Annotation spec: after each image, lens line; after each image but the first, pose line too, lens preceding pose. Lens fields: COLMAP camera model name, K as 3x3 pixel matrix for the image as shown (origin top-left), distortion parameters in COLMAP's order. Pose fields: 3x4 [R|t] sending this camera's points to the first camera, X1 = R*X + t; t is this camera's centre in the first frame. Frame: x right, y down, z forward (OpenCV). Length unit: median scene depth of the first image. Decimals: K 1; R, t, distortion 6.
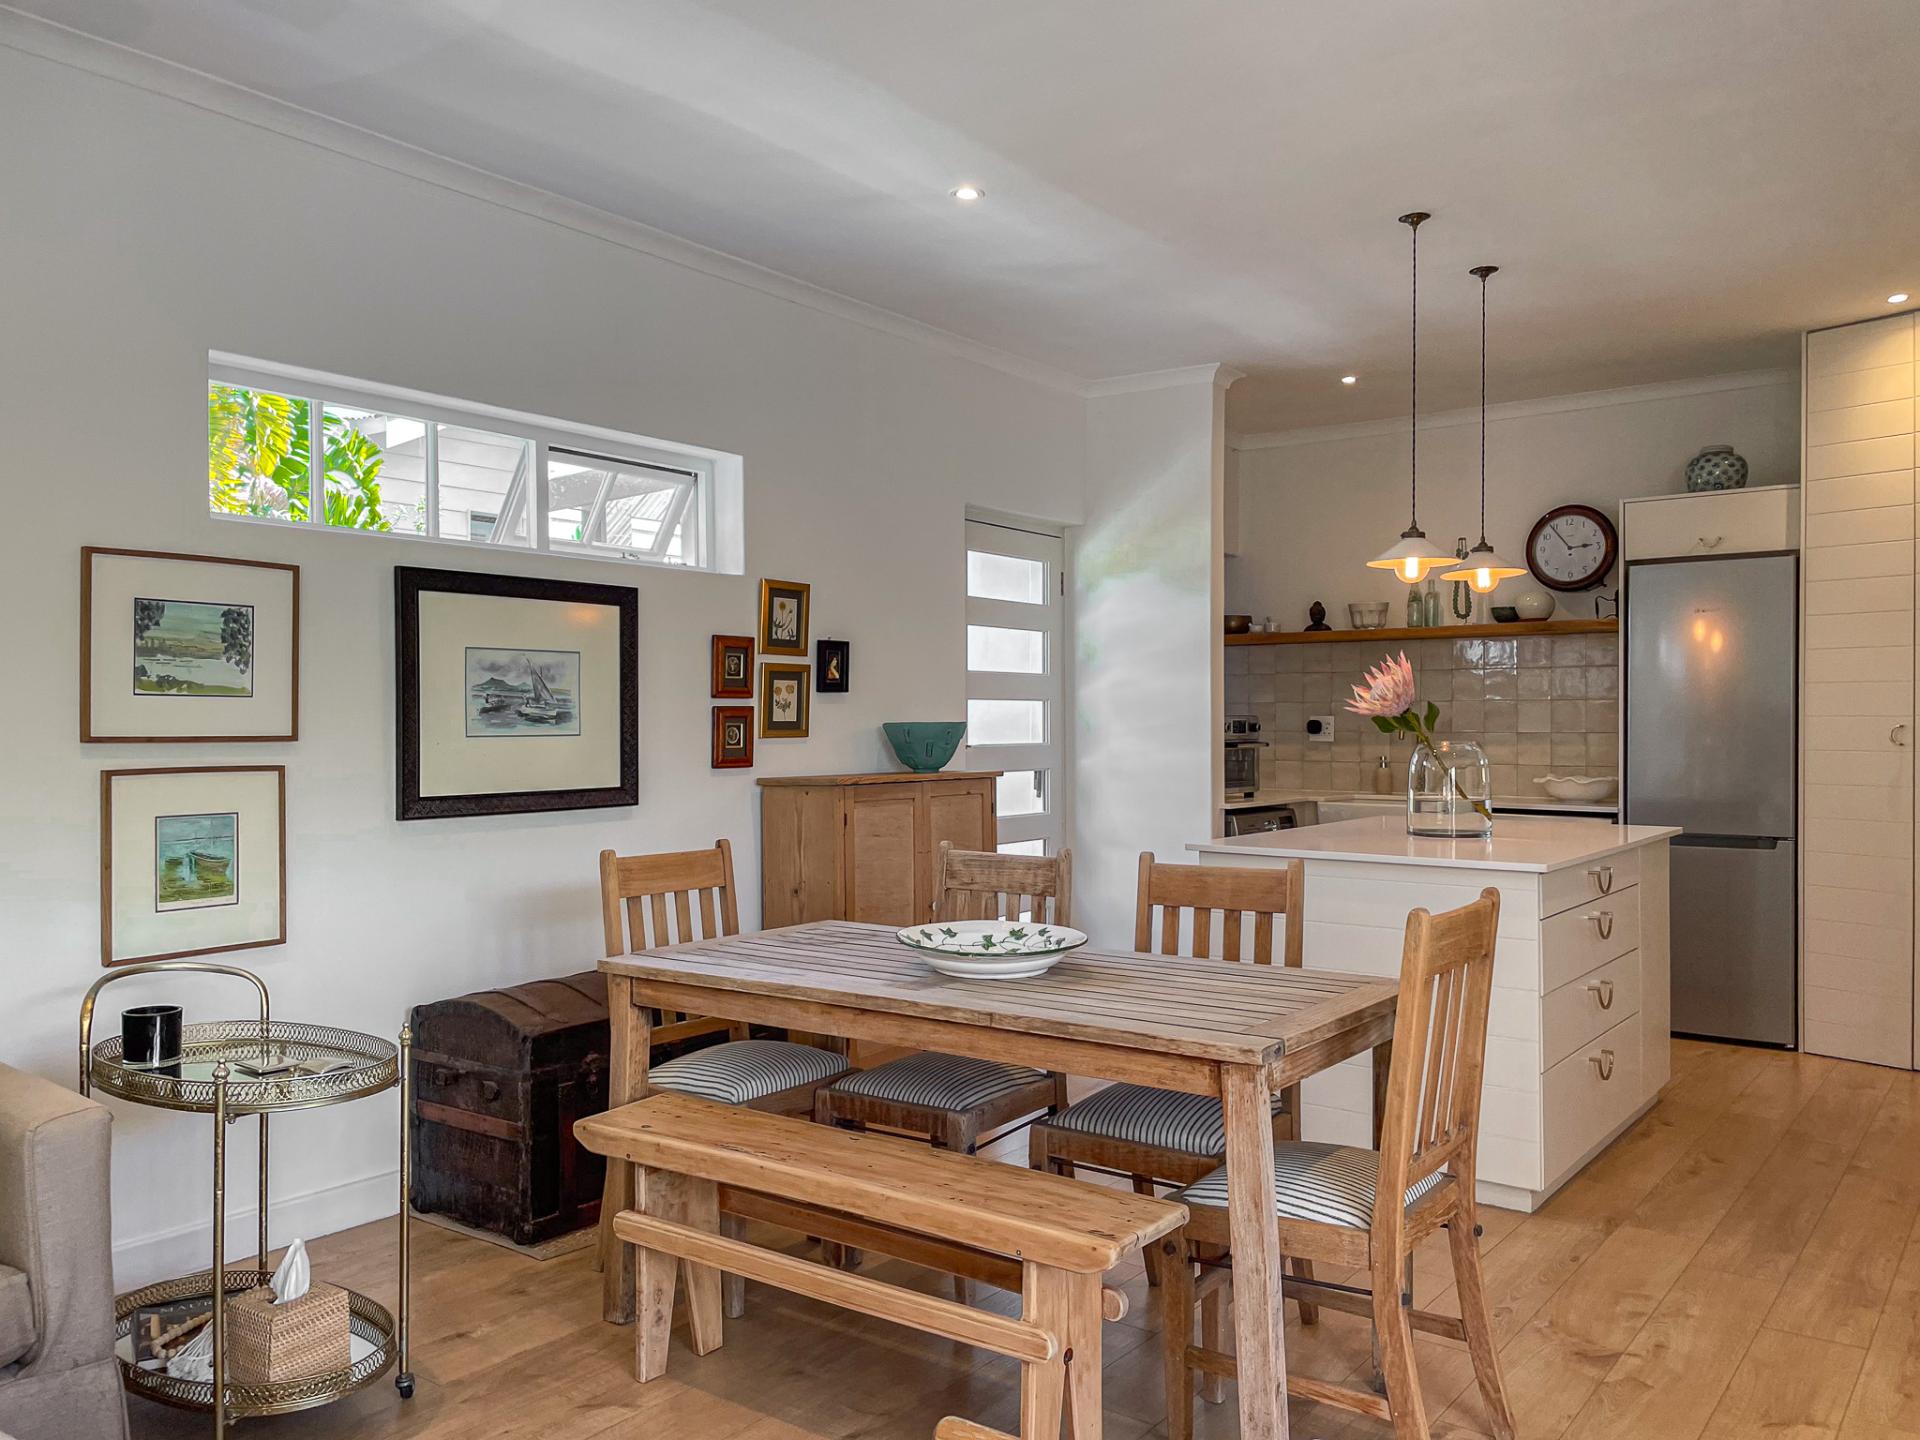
lens RADIAL K [[1448.0, 0, 973.7], [0, 1448.0, 729.6], [0, 0, 1]] dist [0.074014, -0.099093]
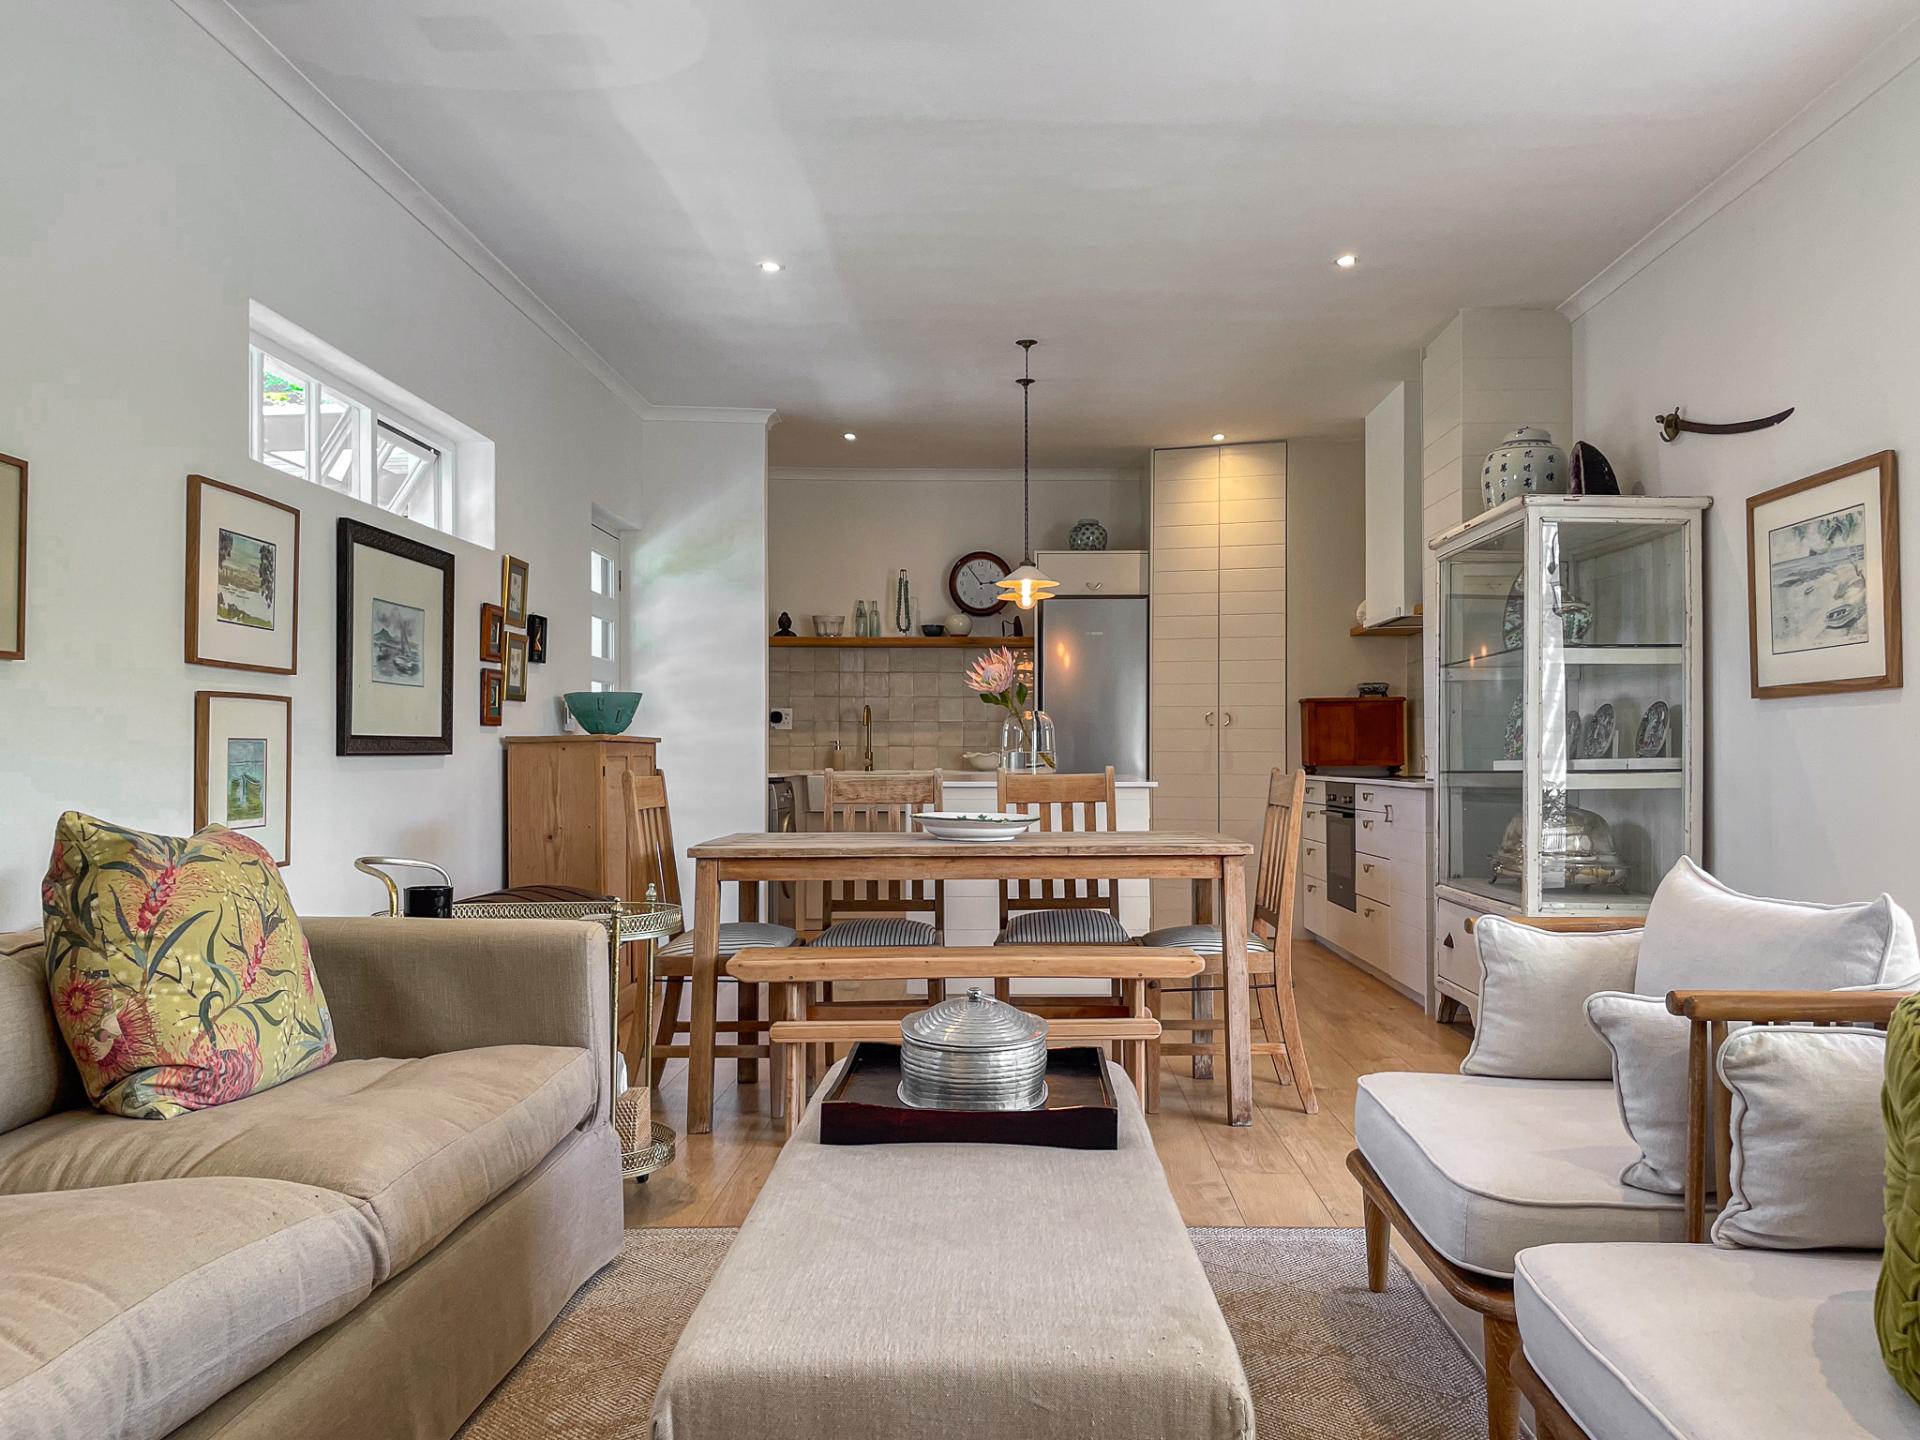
lens RADIAL K [[1448.0, 0, 973.7], [0, 1448.0, 729.6], [0, 0, 1]] dist [0.074014, -0.099093]
pose [[0.815934, 0.011999, 0.578021, -0.486862], [-0.000263, 0.999792, -0.020384, 0.049681], [-0.578146, 0.016480, 0.815767, -0.106300]]
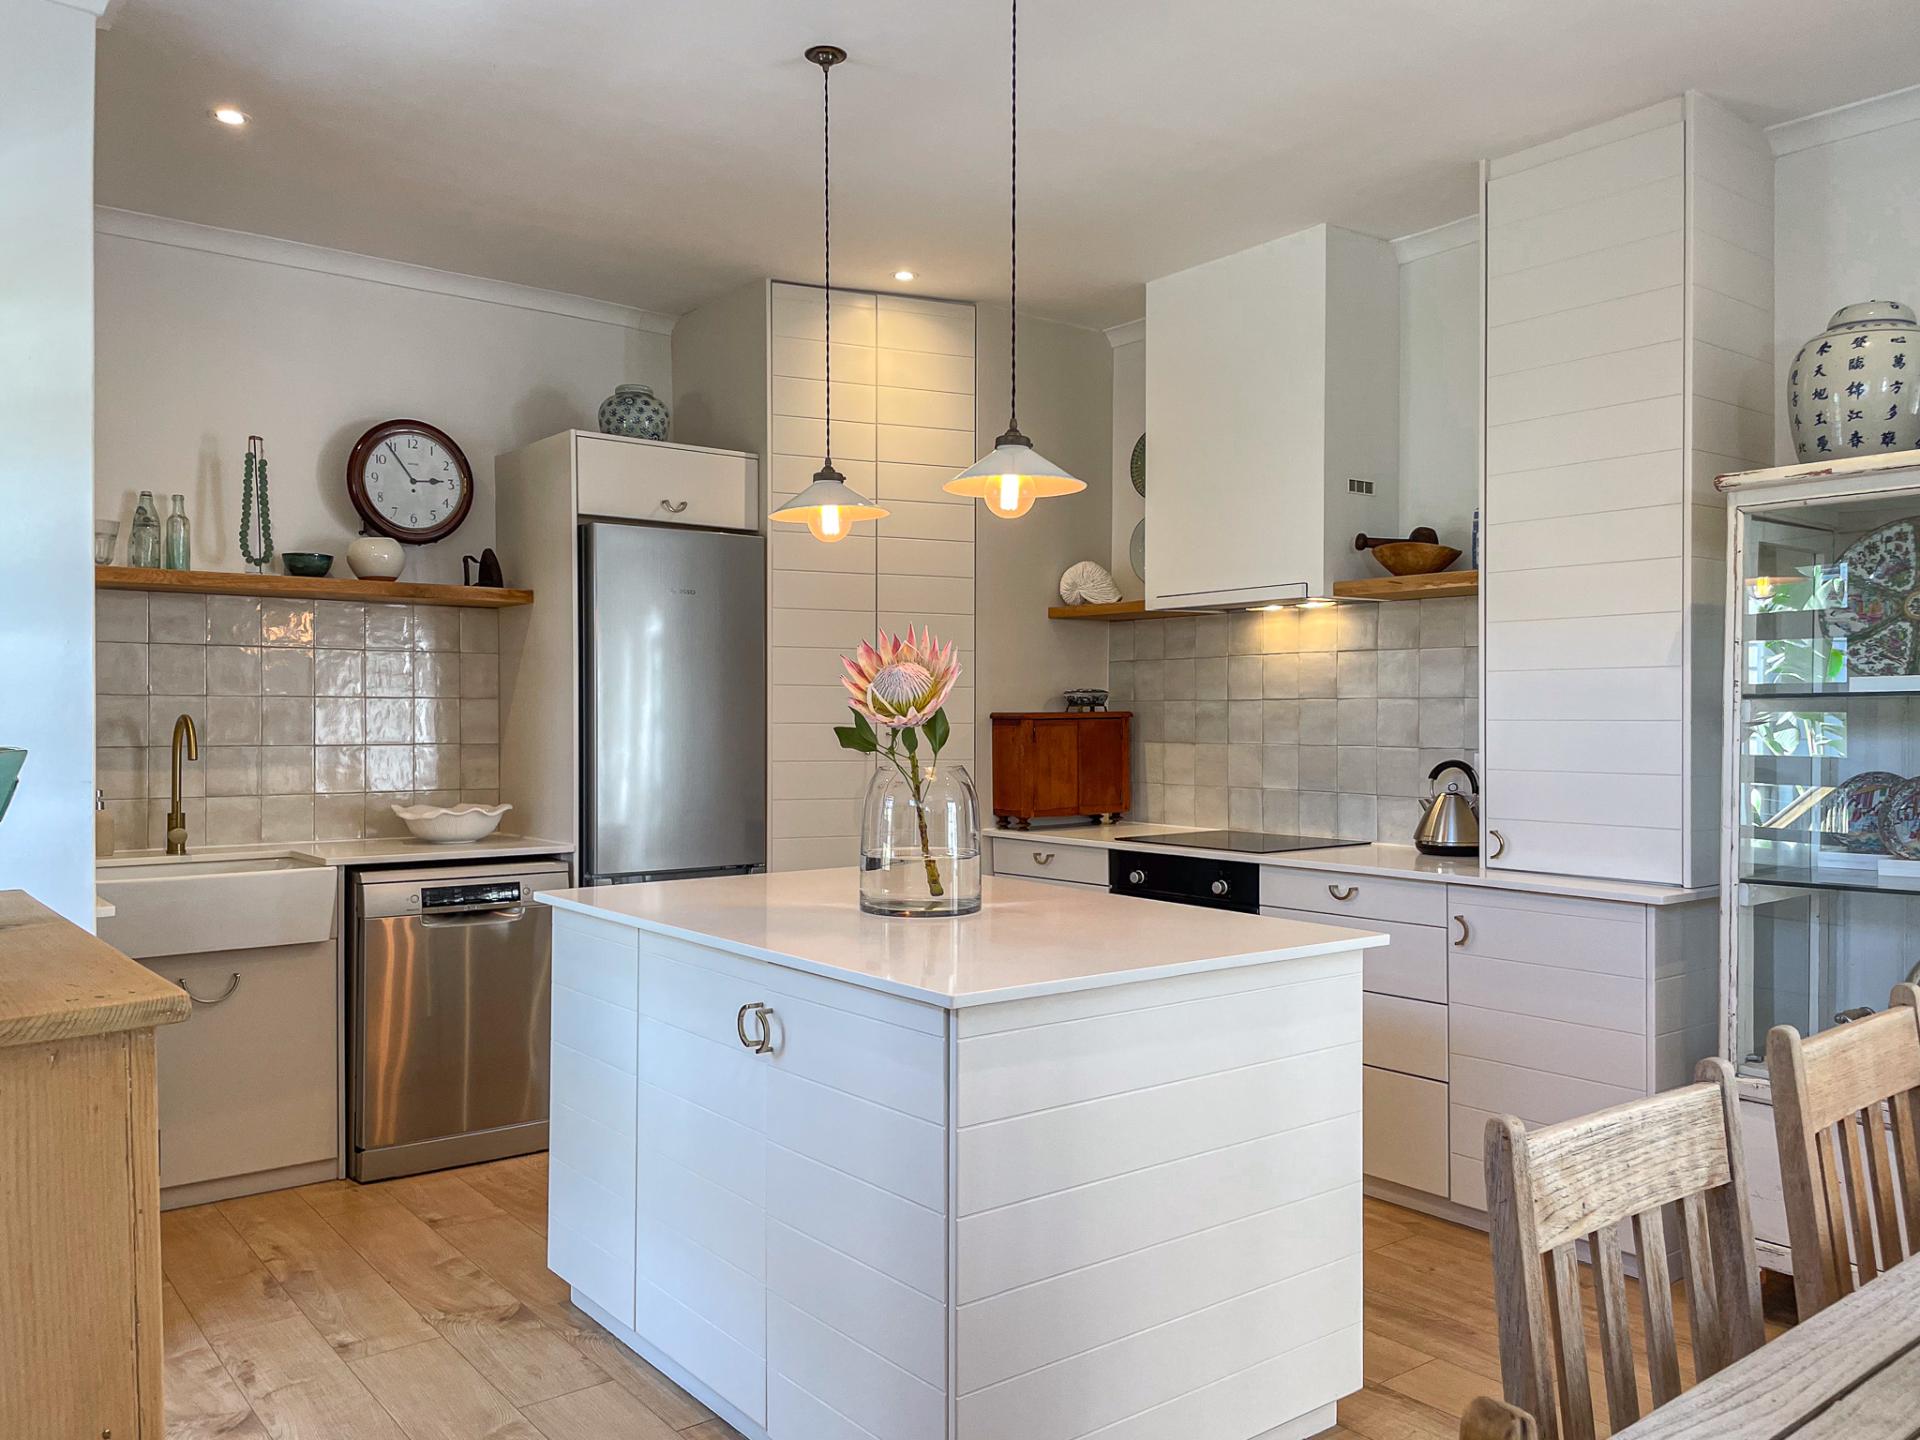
lens RADIAL K [[1468.4, 0, 954.6], [0, 1468.4, 730.7], [0, 0, 1]] dist [0.071029, -0.089219]
pose [[0.267737, -0.006490, 0.963470, -0.277518], [0.003067, 0.999978, 0.005883, -0.010662], [-0.963487, 0.001380, 0.267751, 0.745370]]
